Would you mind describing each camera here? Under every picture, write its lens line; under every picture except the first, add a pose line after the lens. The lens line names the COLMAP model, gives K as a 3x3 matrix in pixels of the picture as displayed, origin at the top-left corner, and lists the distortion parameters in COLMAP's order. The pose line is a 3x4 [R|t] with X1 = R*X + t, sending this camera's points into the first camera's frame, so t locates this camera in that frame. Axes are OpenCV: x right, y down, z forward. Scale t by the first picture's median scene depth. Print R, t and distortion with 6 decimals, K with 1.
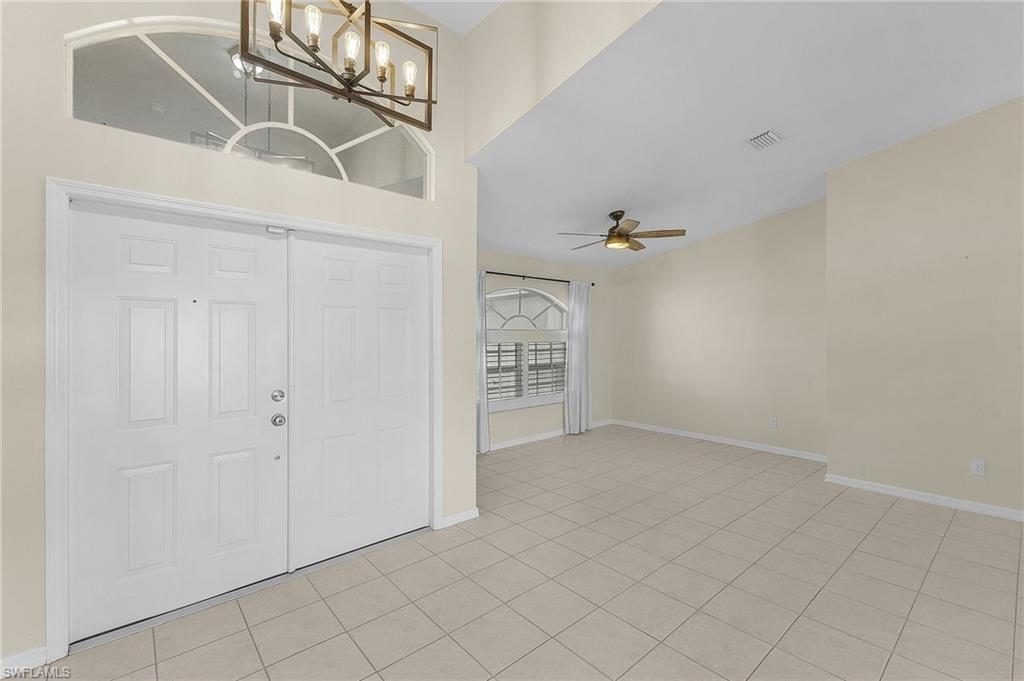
lens RADIAL K [[450.1, 0, 512.0], [0, 450.1, 340.5], [0, 0, 1]] dist [-0.000472, -0.000132]
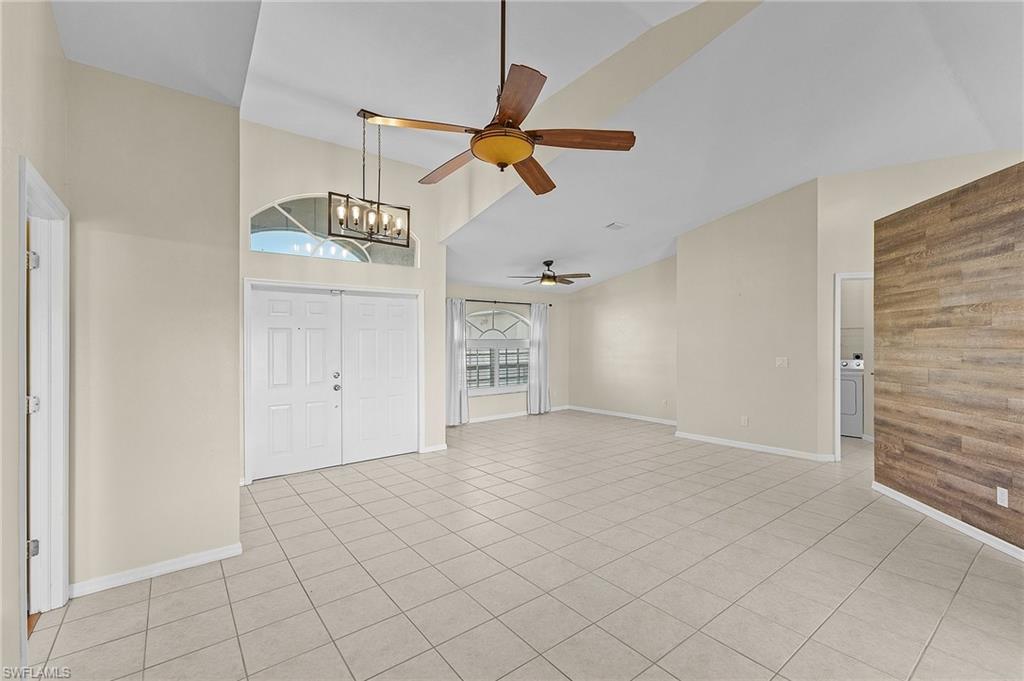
lens RADIAL K [[444.0, 0, 512.0], [0, 444.0, 340.5], [0, 0, 1]] dist [0.000448, -0.000051]
pose [[0.998474, -0.007338, -0.054729, 0.155674], [0.006501, 0.999859, -0.015460, 0.002069], [0.054835, 0.015081, 0.998382, -0.395736]]
